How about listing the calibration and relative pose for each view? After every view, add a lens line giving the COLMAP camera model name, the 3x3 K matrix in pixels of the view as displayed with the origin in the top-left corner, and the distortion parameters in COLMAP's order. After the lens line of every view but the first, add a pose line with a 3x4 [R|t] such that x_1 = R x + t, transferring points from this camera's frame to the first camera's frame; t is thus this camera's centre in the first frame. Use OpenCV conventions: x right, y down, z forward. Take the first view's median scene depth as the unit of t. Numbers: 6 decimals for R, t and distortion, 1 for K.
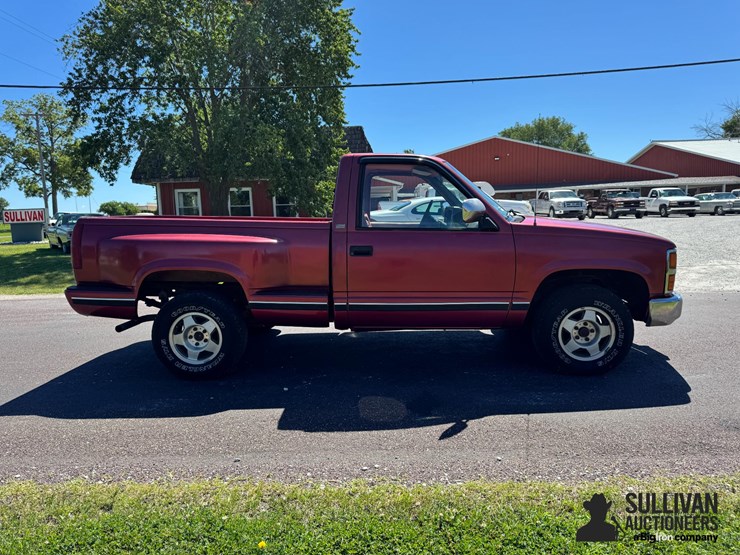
lens RADIAL K [[520.7, 0, 370.0], [0, 520.7, 277.5], [0, 0, 1]] dist [0.094737, -0.131865]
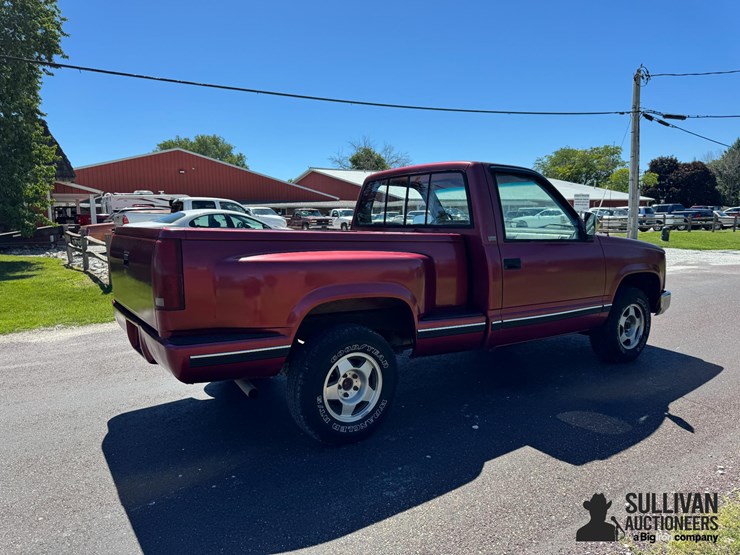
lens RADIAL K [[520.7, 0, 370.0], [0, 520.7, 277.5], [0, 0, 1]] dist [0.094737, -0.131865]
pose [[0.796922, -0.048983, 0.602093, -0.756360], [0.067218, 0.997708, -0.007801, -0.034722], [-0.600330, 0.046688, 0.798388, 0.373174]]
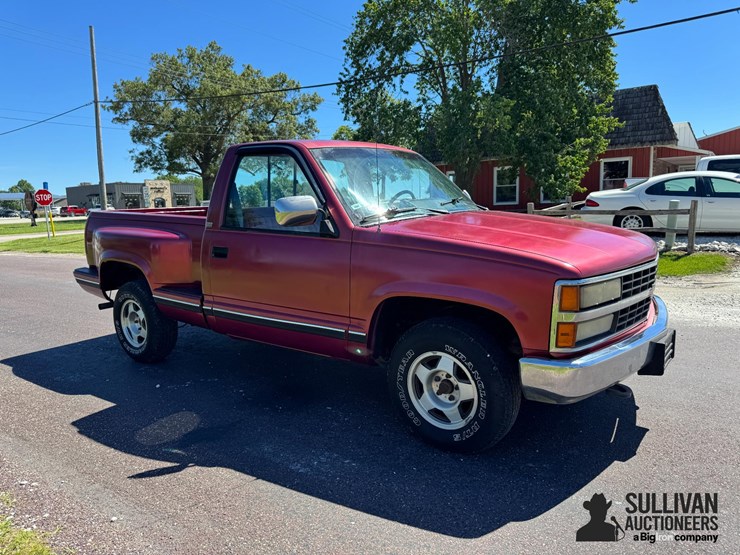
lens RADIAL K [[520.7, 0, 370.0], [0, 520.7, 277.5], [0, 0, 1]] dist [0.094737, -0.131865]
pose [[0.824643, 0.081047, -0.559817, 0.679702], [-0.058565, 0.996597, 0.058011, -0.072585], [0.562613, -0.015052, 0.826583, 0.365080]]
